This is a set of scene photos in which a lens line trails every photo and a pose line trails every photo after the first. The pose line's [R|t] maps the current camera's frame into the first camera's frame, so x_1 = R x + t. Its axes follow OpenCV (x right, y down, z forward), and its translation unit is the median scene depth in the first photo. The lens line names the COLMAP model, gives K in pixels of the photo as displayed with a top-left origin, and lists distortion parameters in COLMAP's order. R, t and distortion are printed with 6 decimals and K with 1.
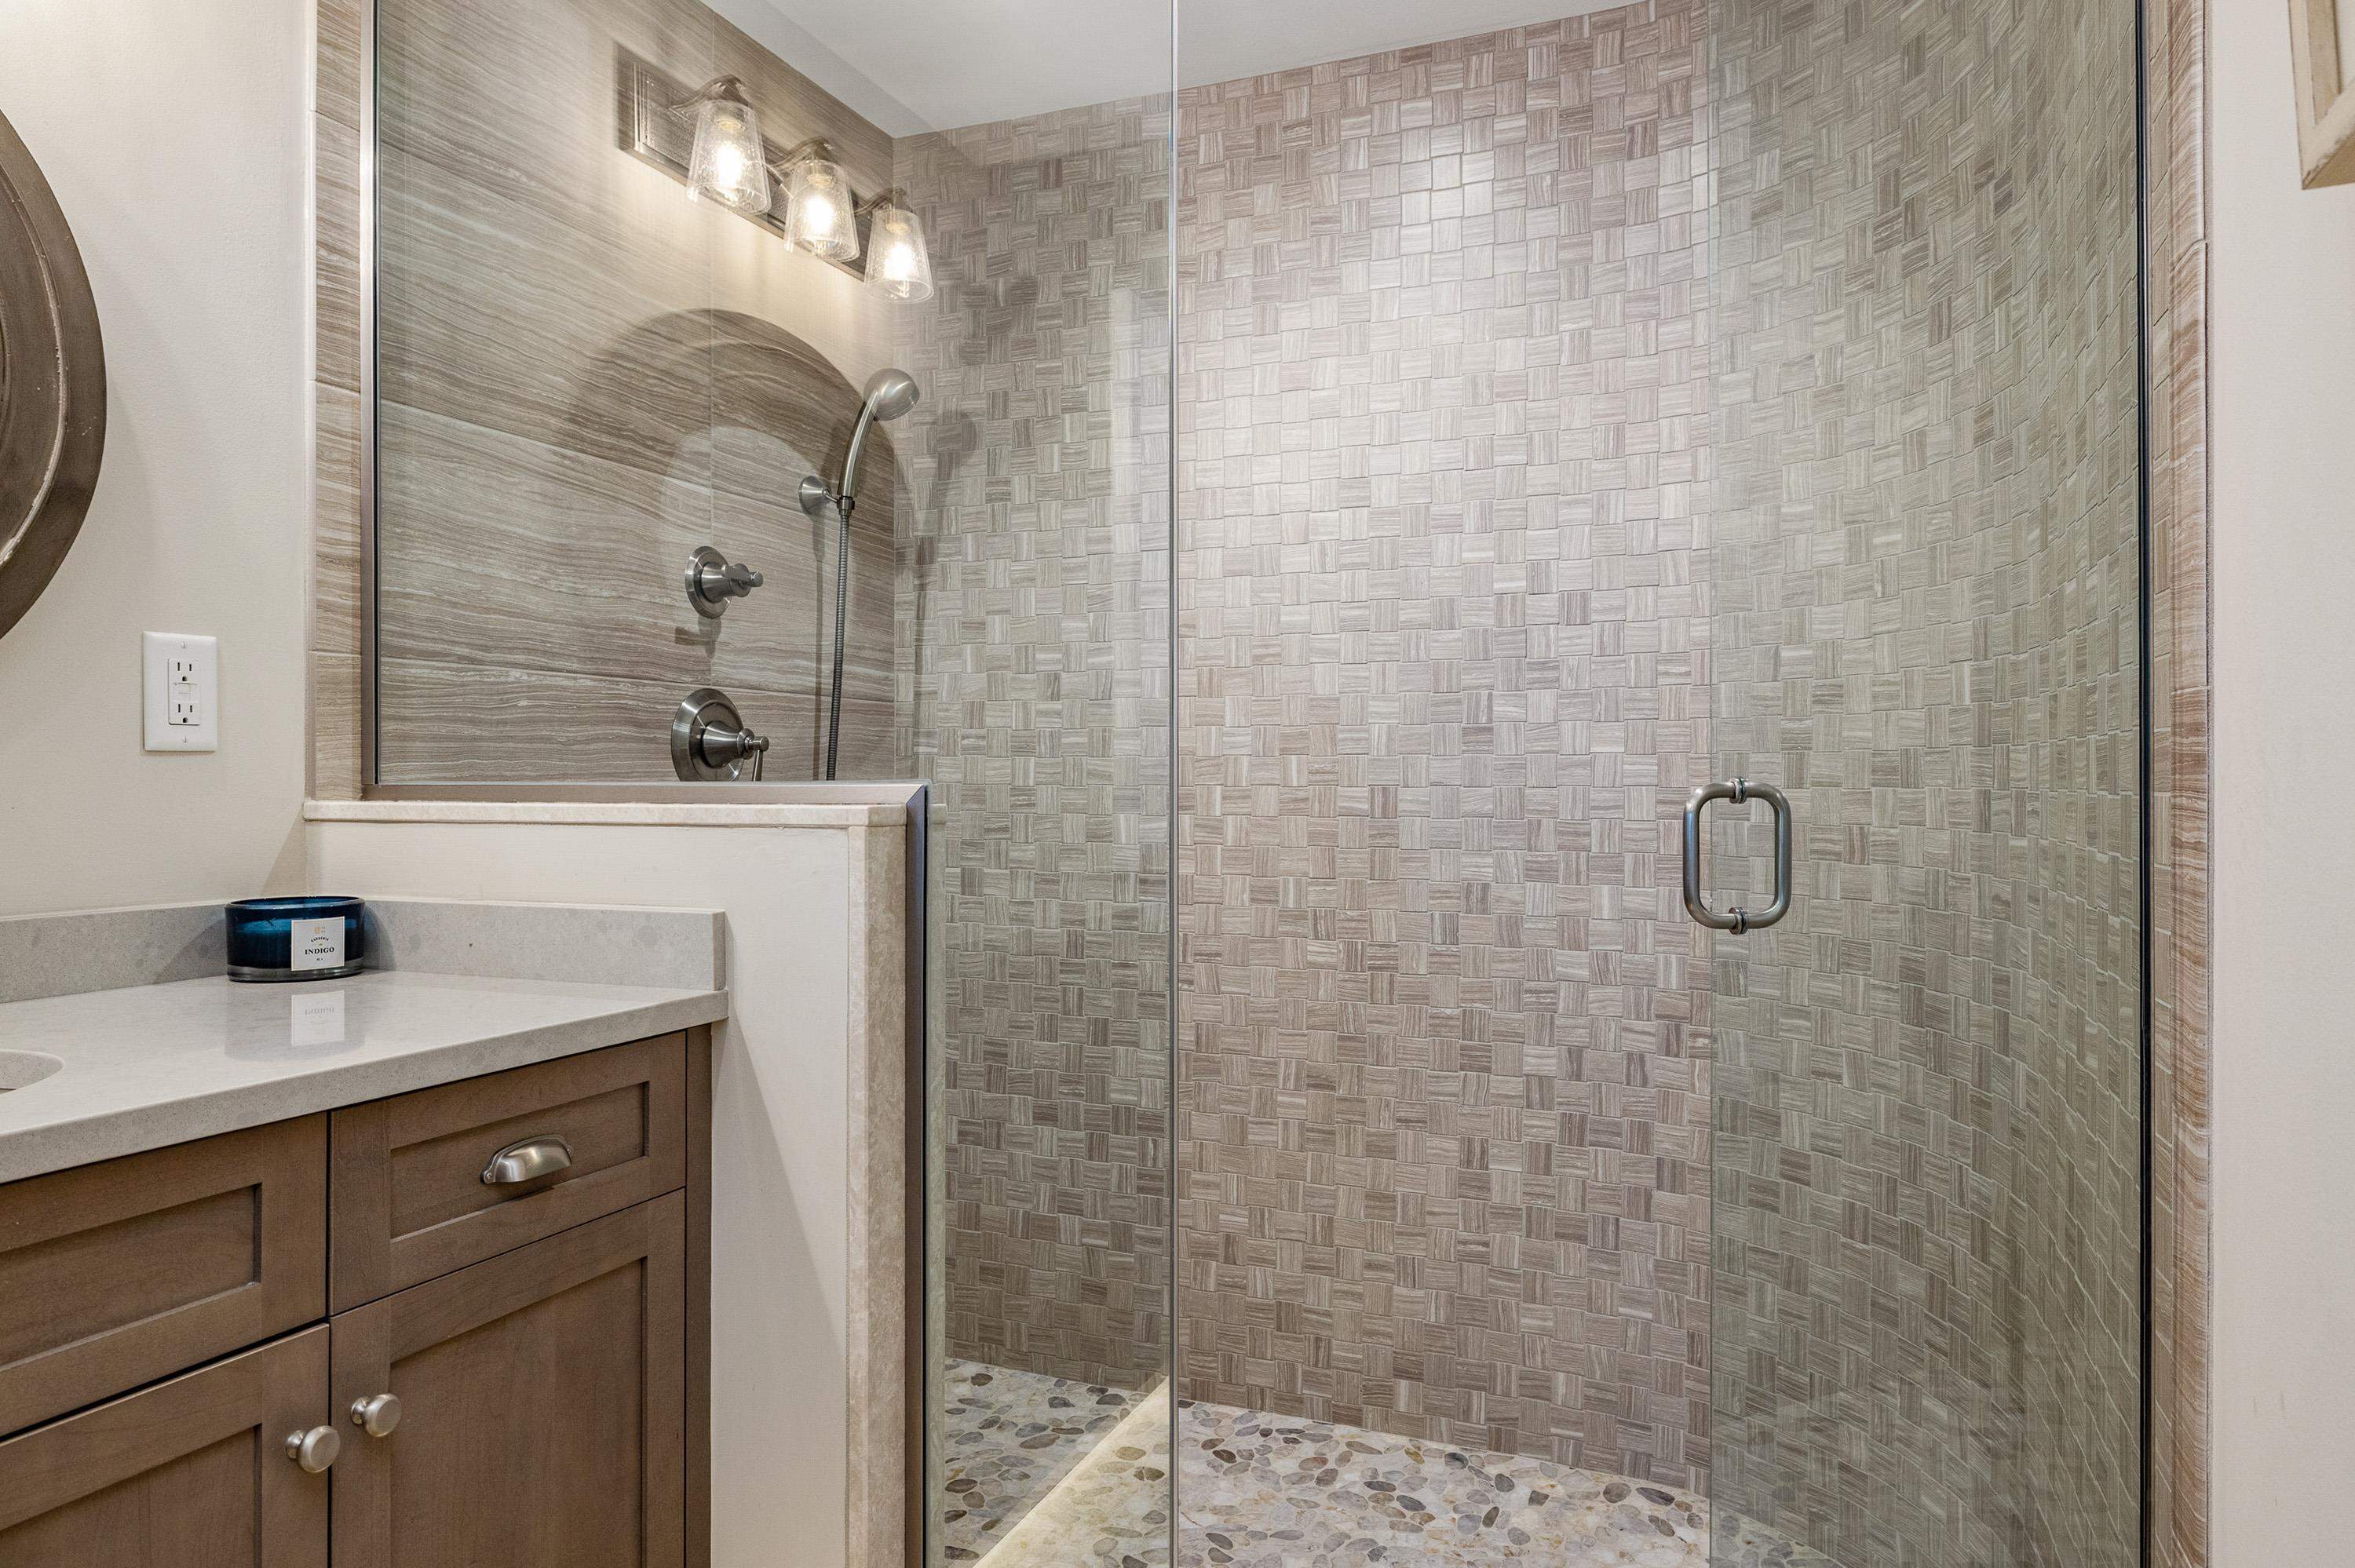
lens RADIAL K [[1511.3, 0, 1182.4], [0, 1511.3, 779.6], [0, 0, 1]] dist [-0.017941, 0.008744]
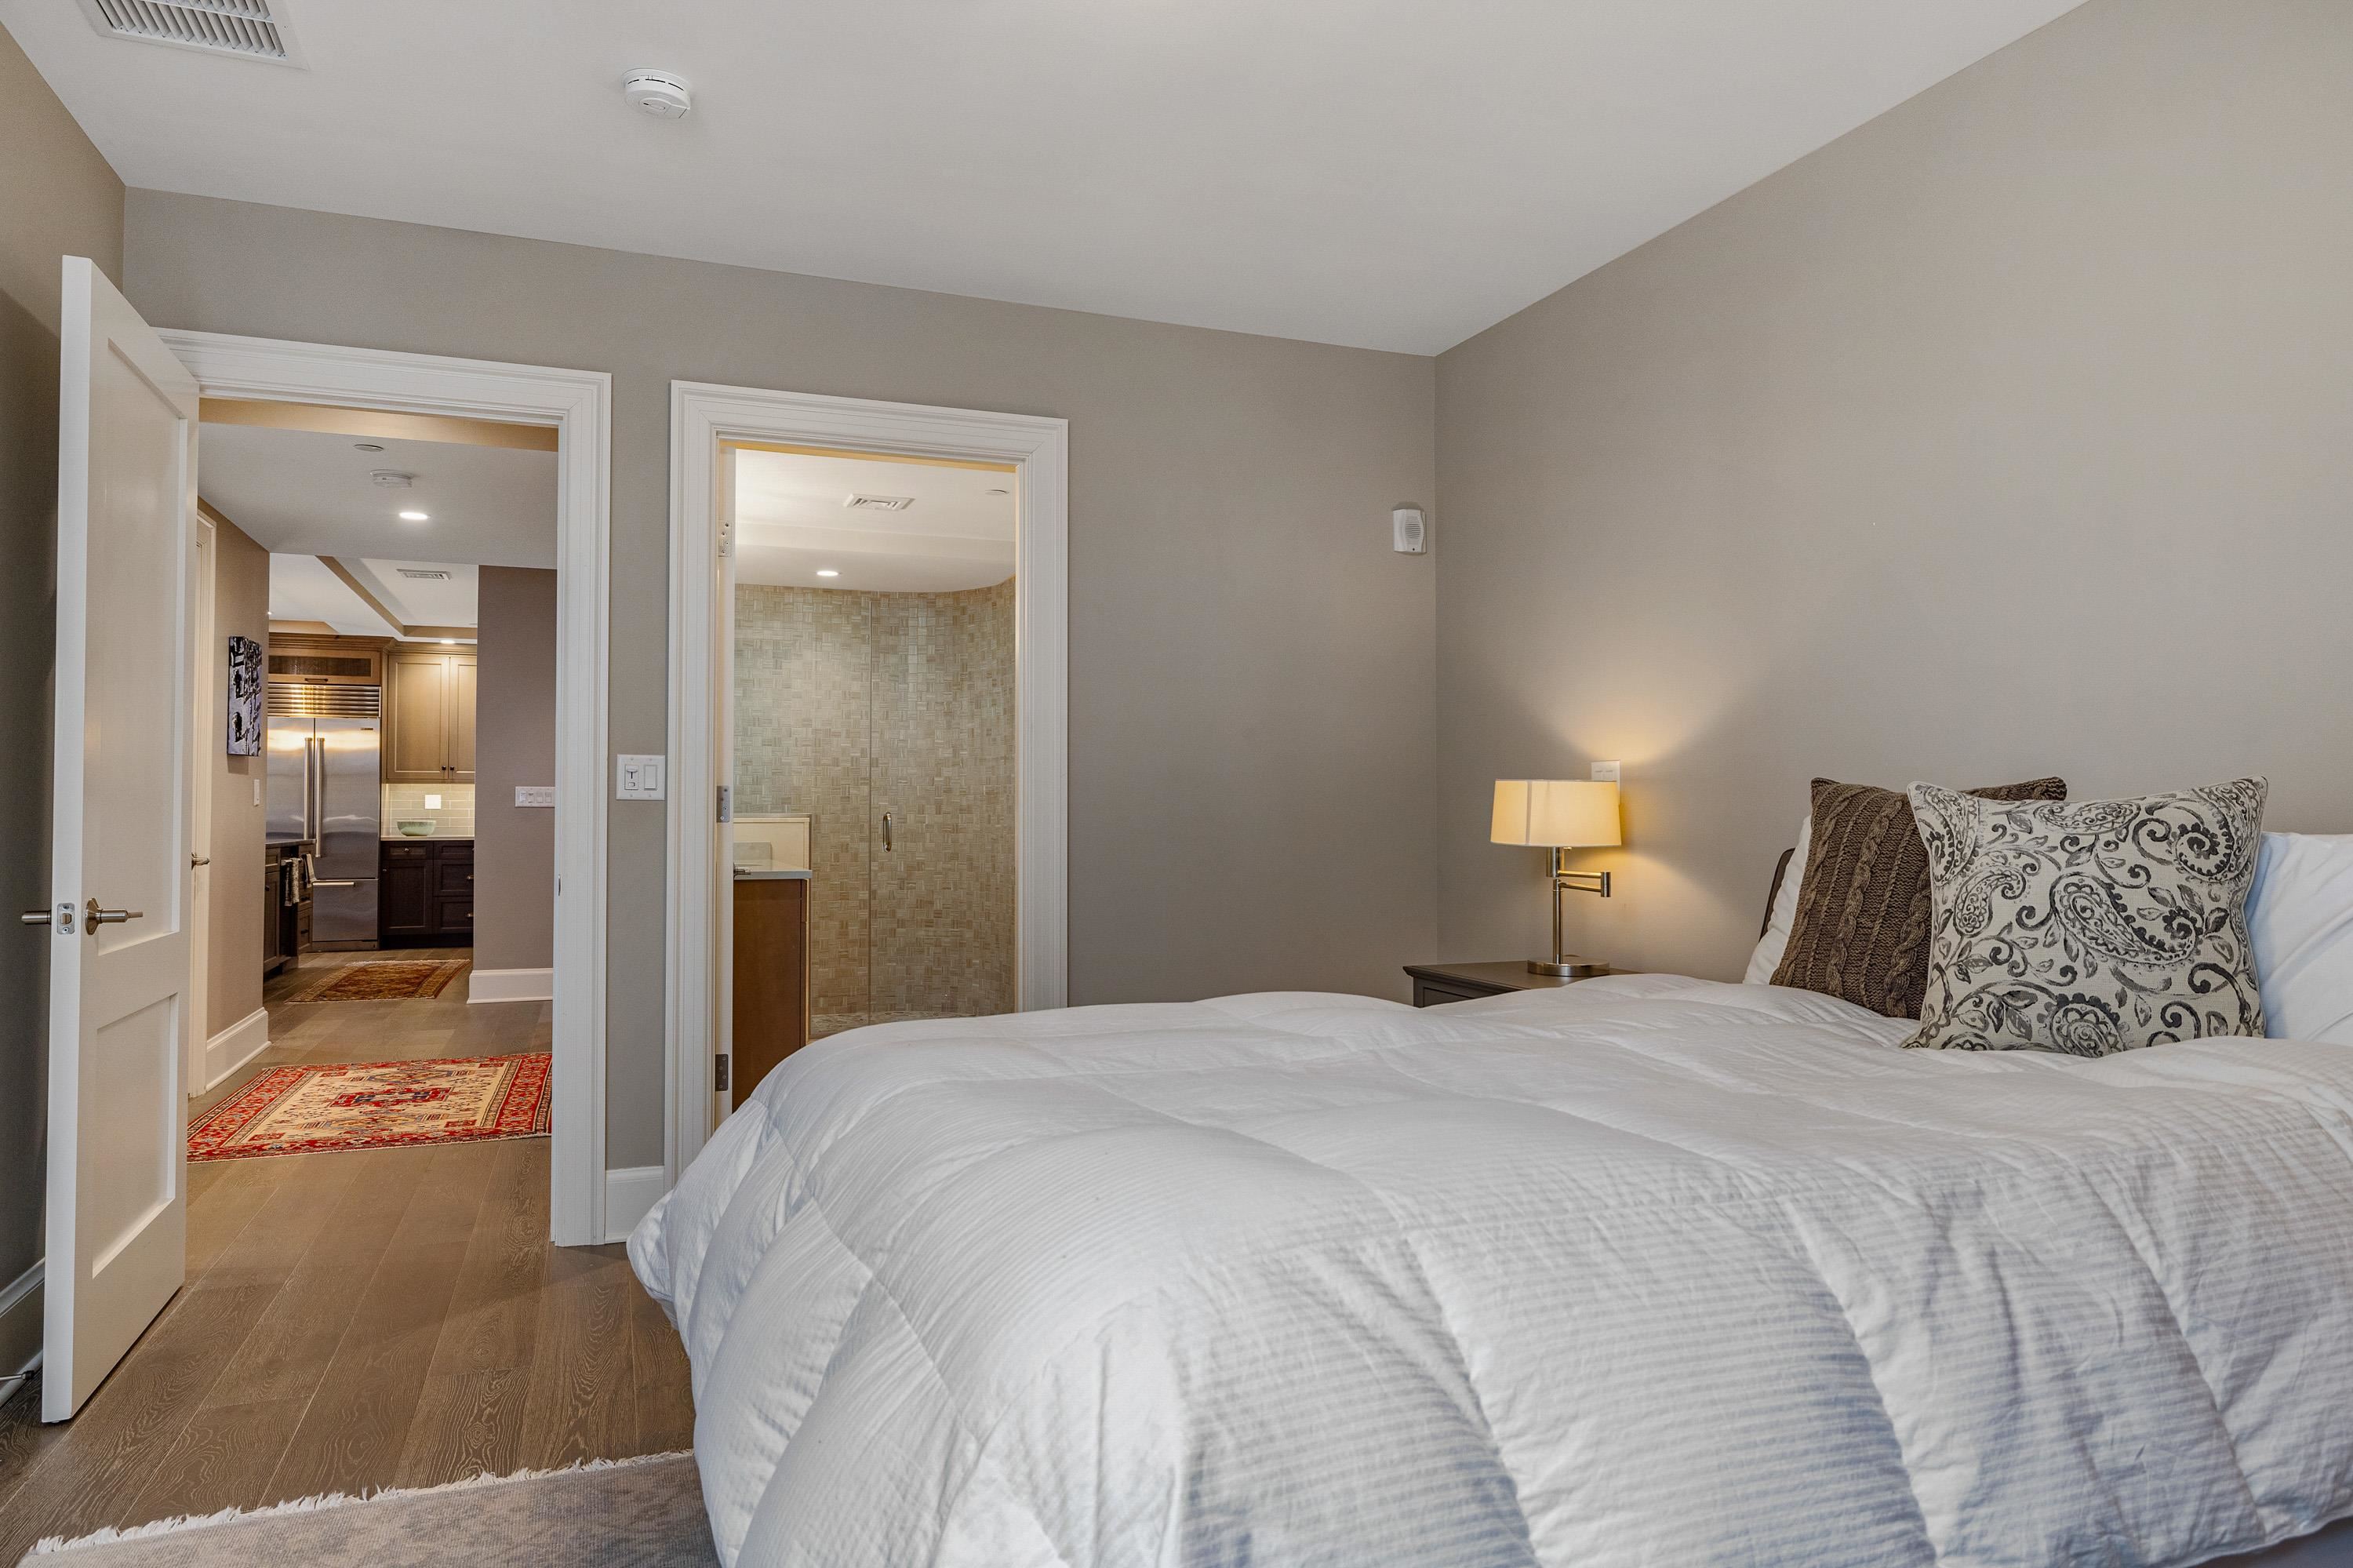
lens RADIAL K [[1510.3, 0, 1172.5], [0, 1510.3, 785.4], [0, 0, 1]] dist [-0.017941, 0.008744]
pose [[0.735108, 0.010883, 0.677862, -1.639720], [0.000469, 0.999863, -0.016561, -0.004020], [-0.677950, 0.012492, 0.735002, -2.075111]]
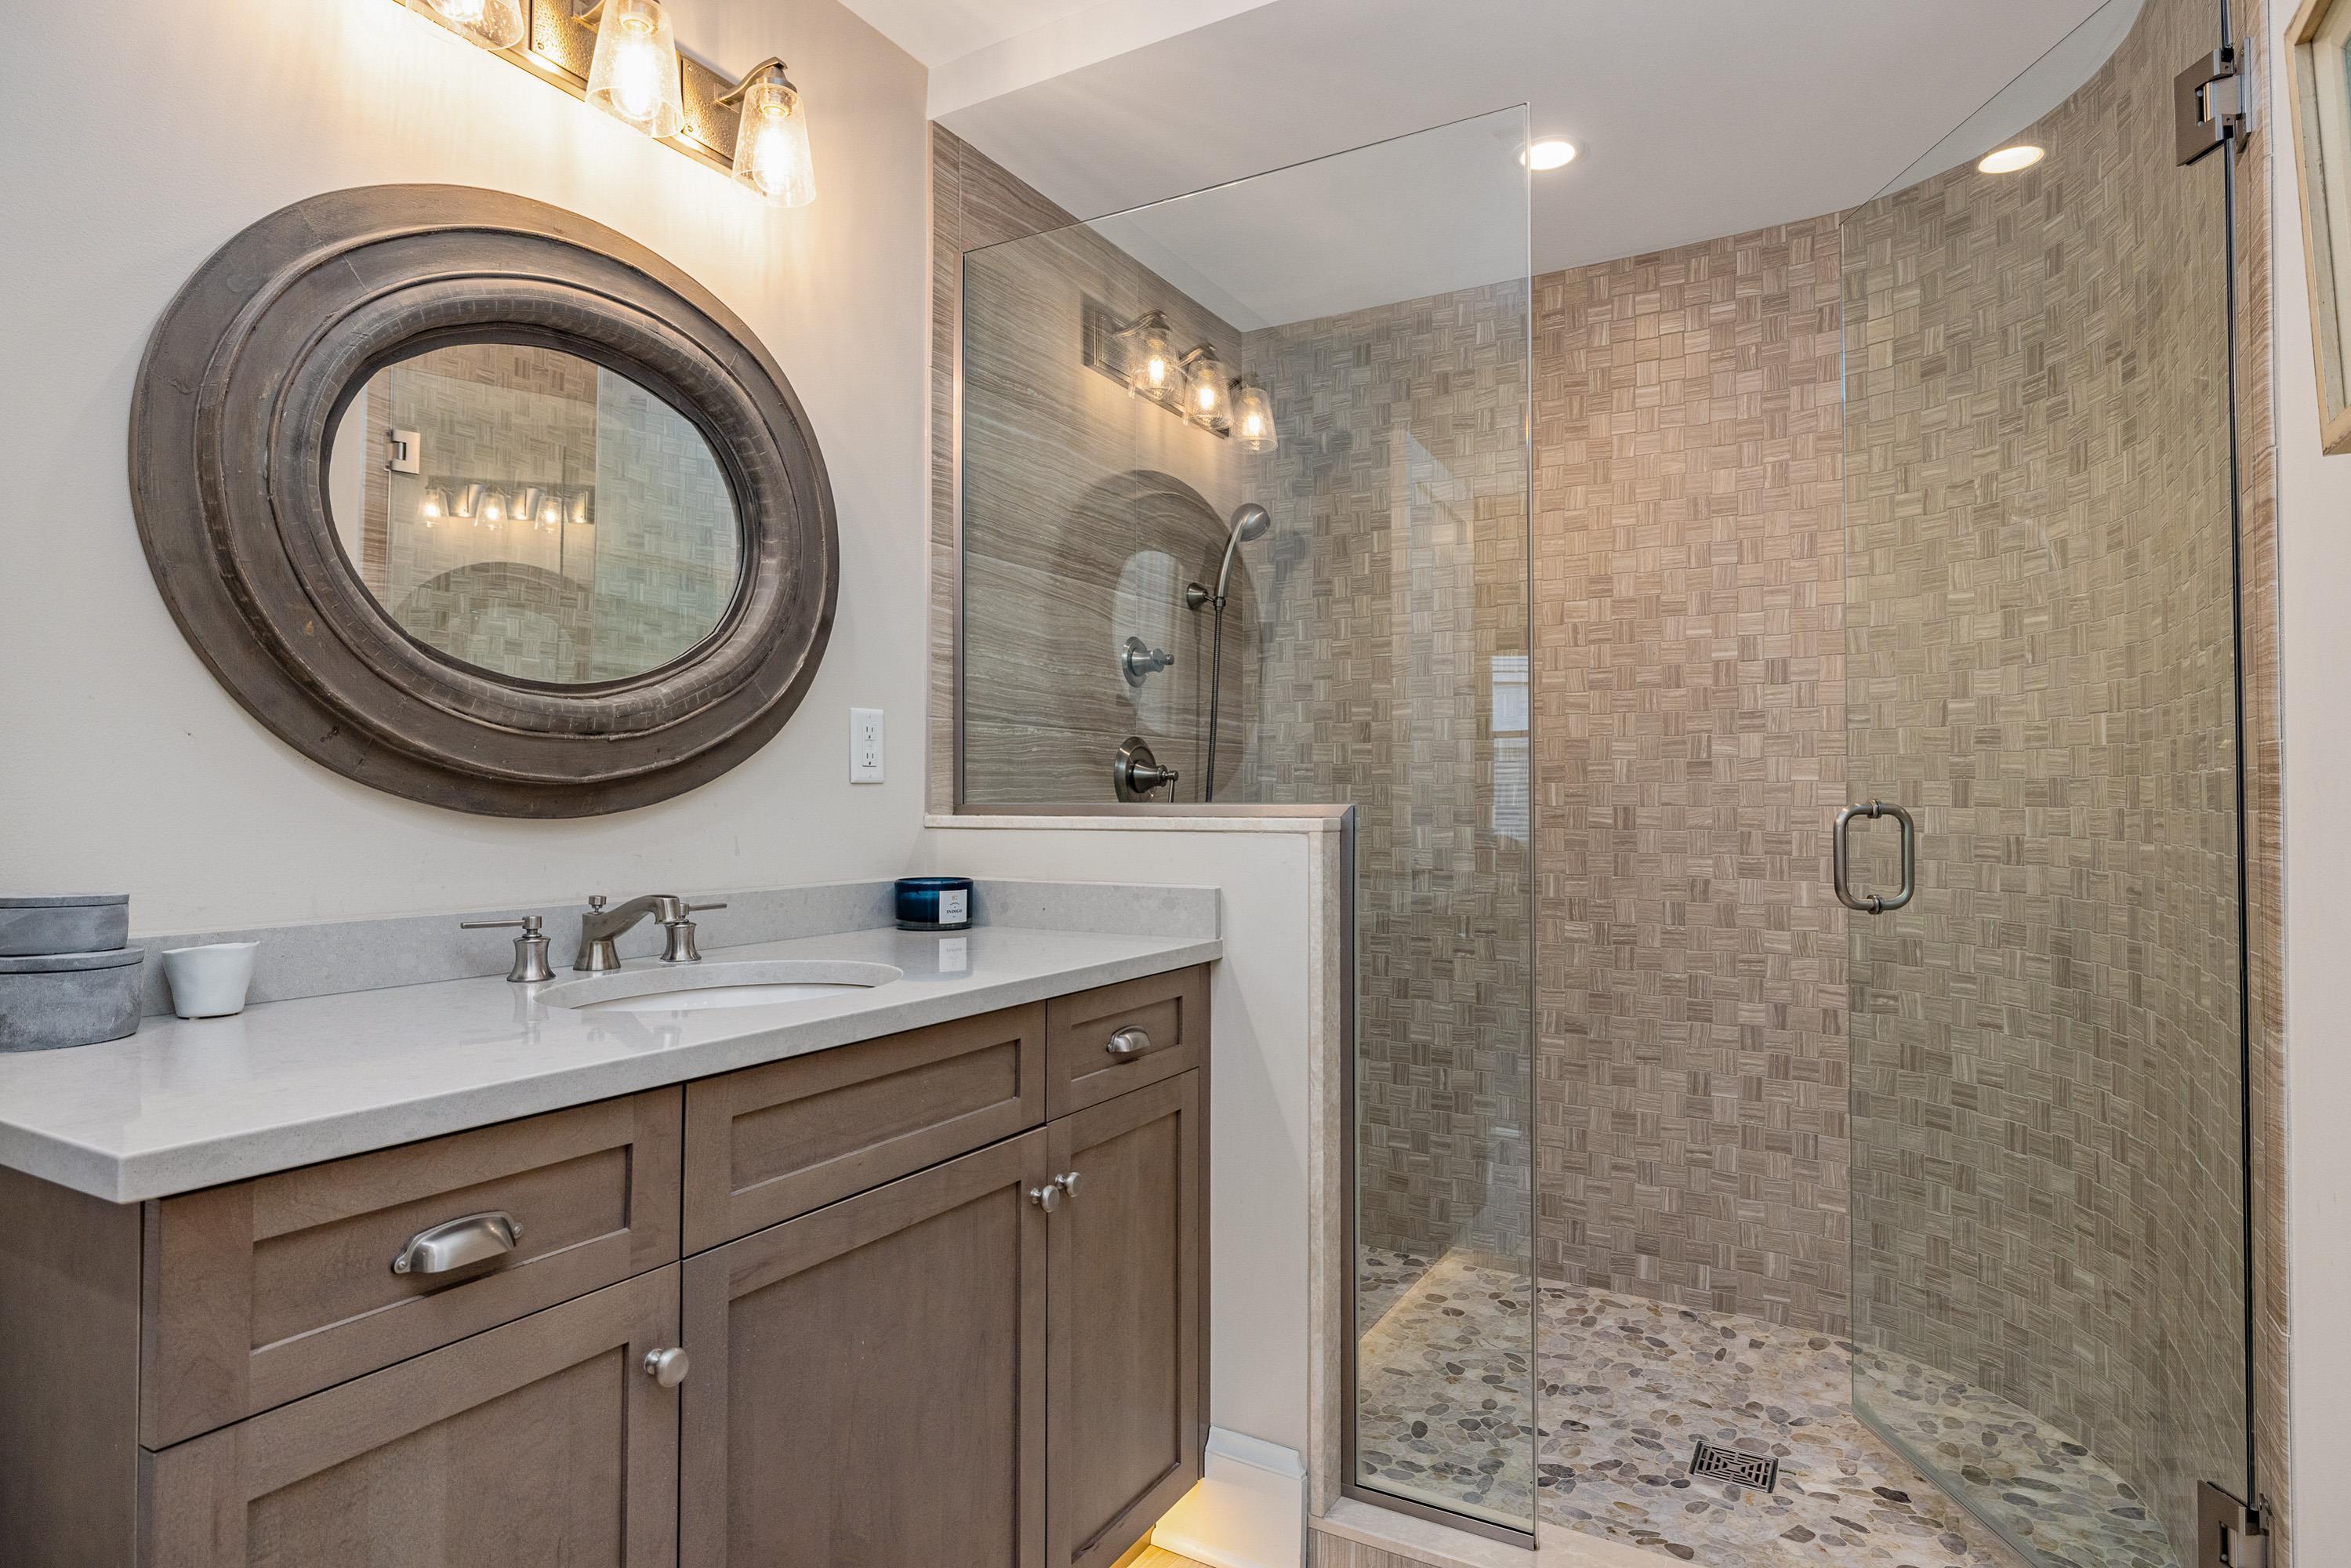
lens RADIAL K [[1283.6, 0, 1177.8], [0, 1283.6, 778.4], [0, 0, 1]] dist [-0.007308, 0.000457]
pose [[0.989937, -0.002491, -0.141490, -0.106258], [0.000079, 0.999855, -0.017053, -0.000653], [0.141512, 0.016870, 0.989793, -0.193197]]
